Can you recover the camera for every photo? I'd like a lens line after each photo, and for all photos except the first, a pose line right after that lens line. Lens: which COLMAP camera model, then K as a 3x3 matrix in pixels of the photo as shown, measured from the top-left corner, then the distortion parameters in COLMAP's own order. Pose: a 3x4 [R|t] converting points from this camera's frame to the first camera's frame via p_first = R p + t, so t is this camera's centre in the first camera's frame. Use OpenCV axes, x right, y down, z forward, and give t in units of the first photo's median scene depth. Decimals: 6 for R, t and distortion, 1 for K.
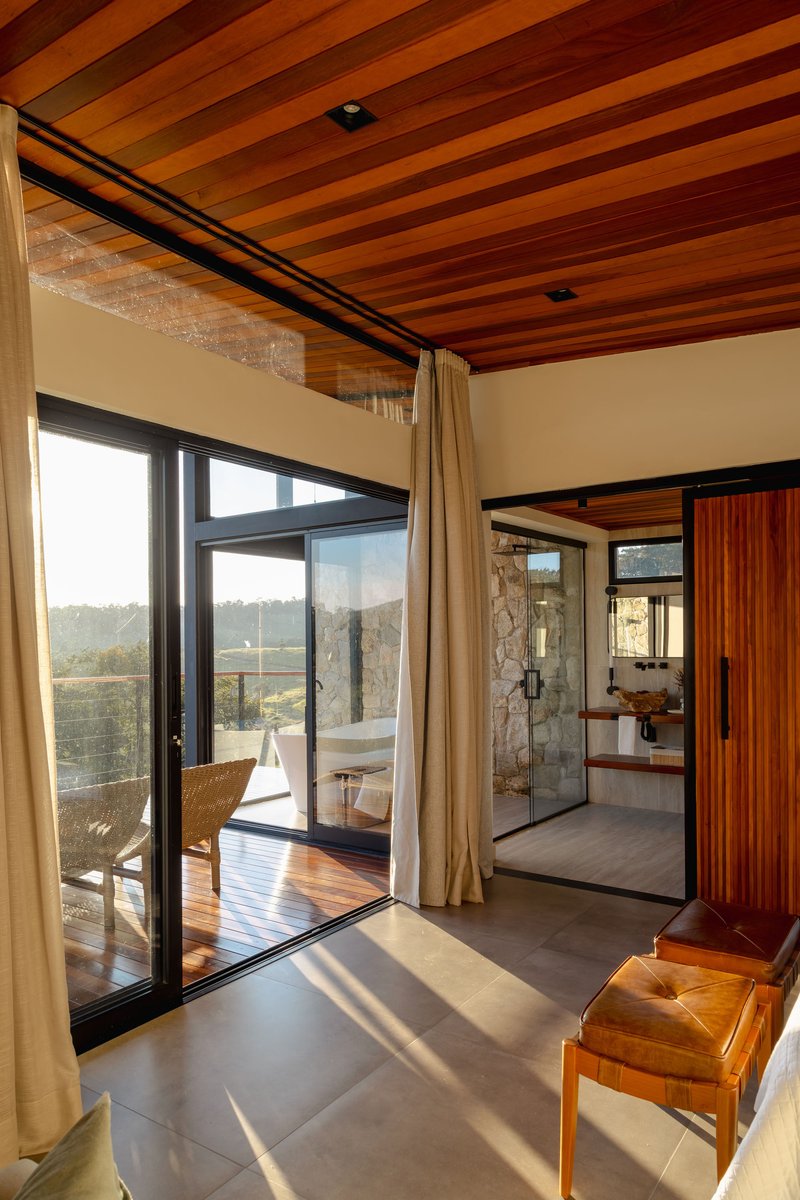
lens RADIAL K [[798.8, 0, 400.3], [0, 798.8, 637.4], [0, 0, 1]] dist [0.005475, 0.000635]
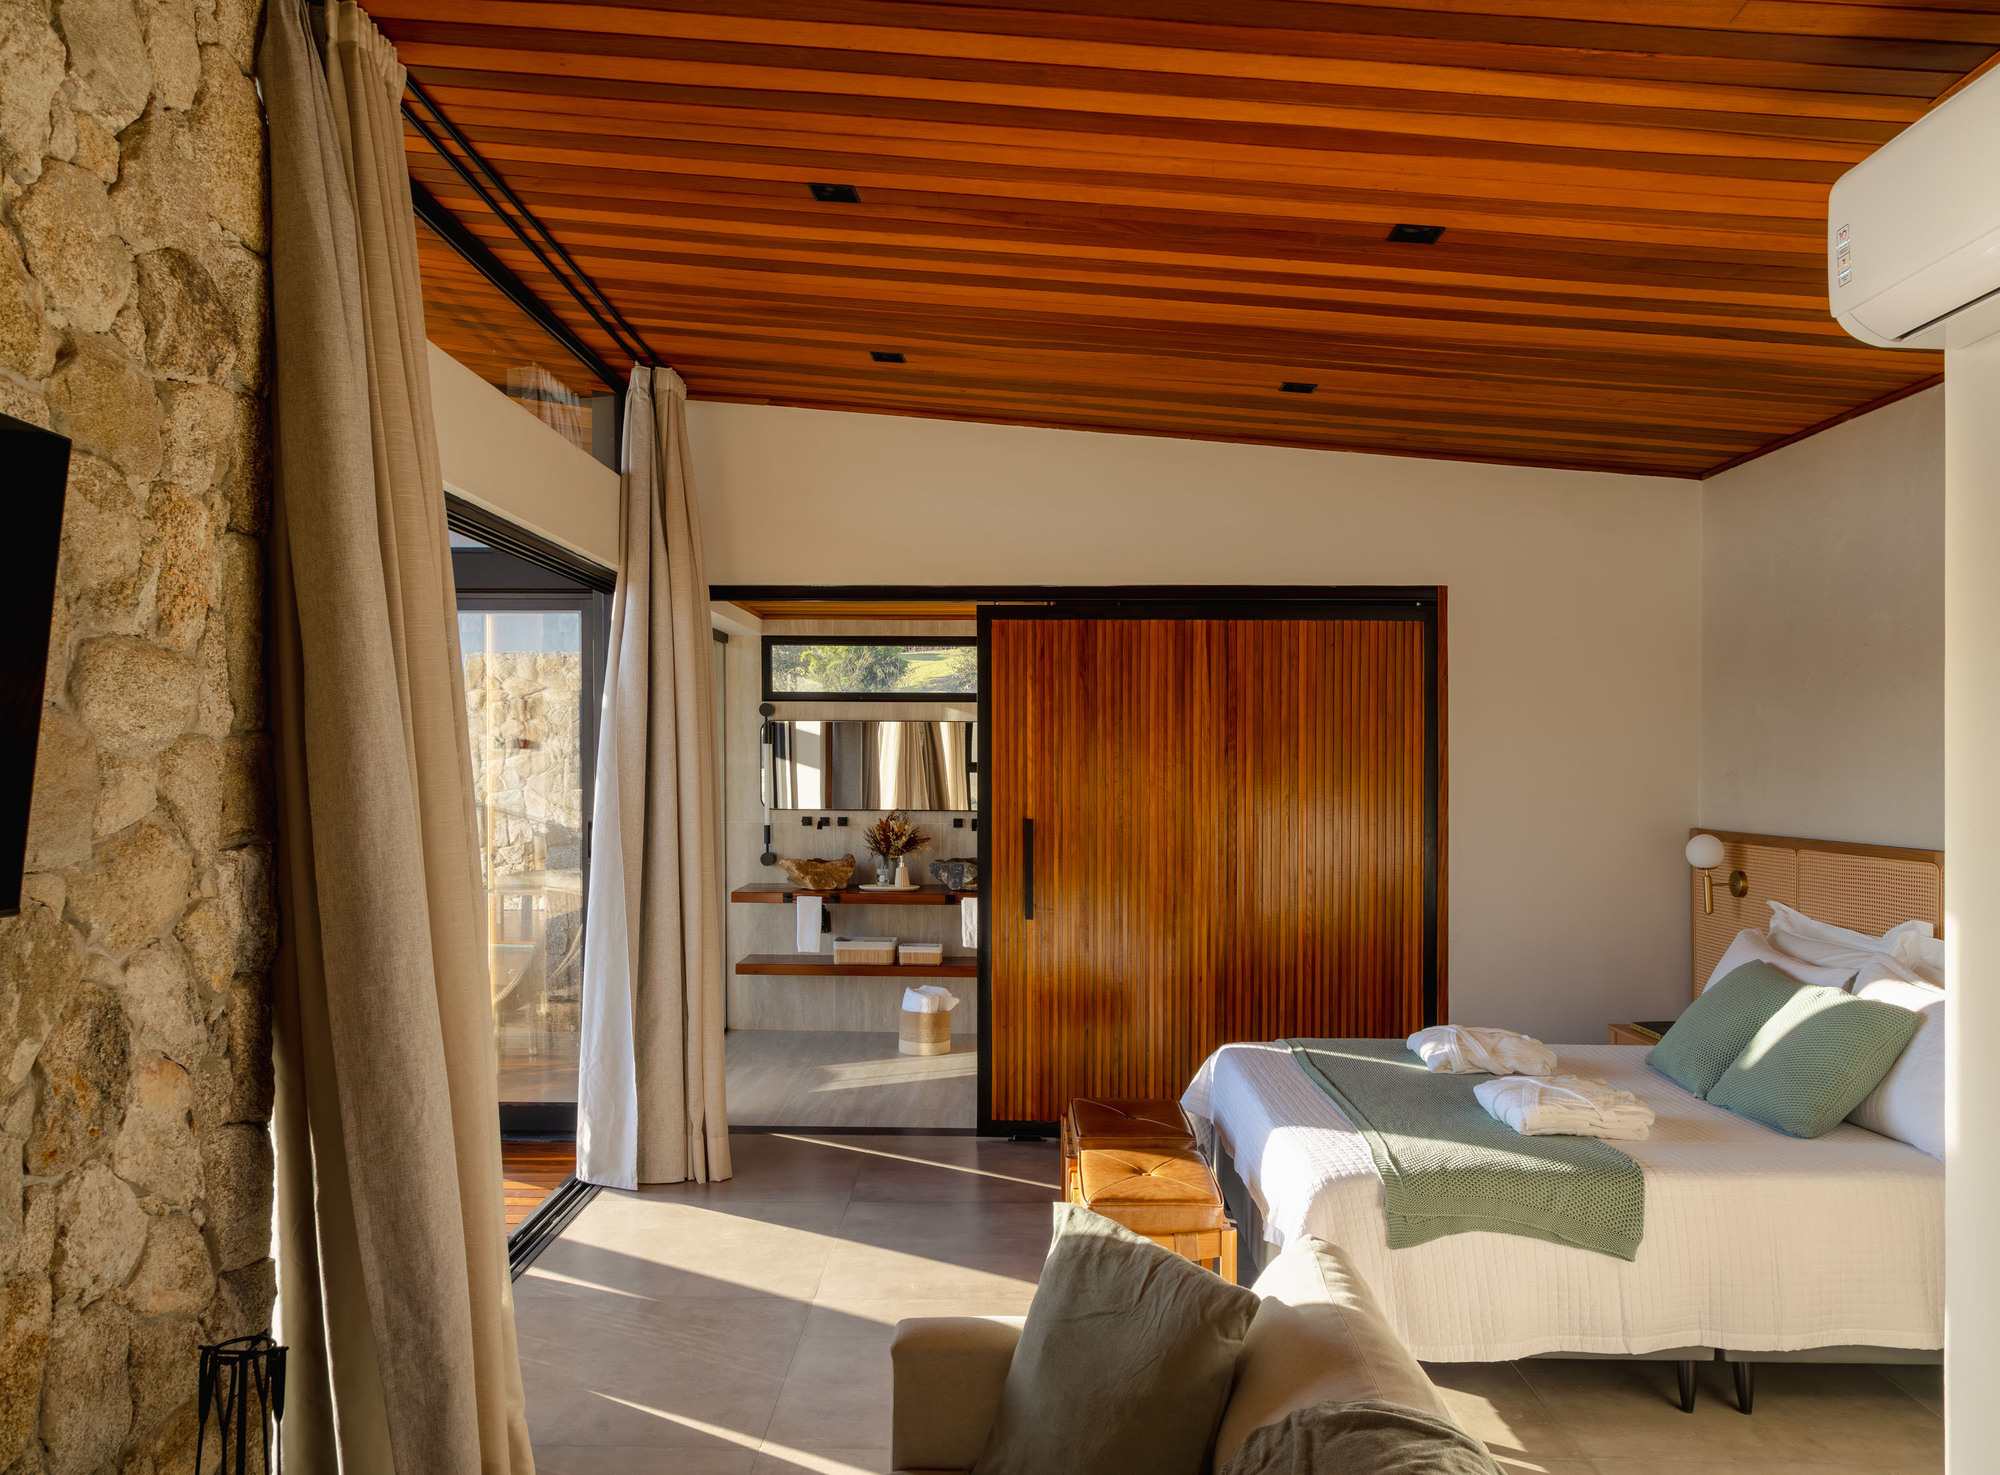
lens RADIAL K [[1453.4, 0, 1000.0], [0, 1453.4, 737.5], [0, 0, 1]] dist [-0.000470, -0.001024]
pose [[0.829437, 0.023249, 0.558116, -0.417628], [-0.016997, 0.999721, -0.016385, -0.030826], [-0.558341, 0.004104, 0.829601, -0.198533]]
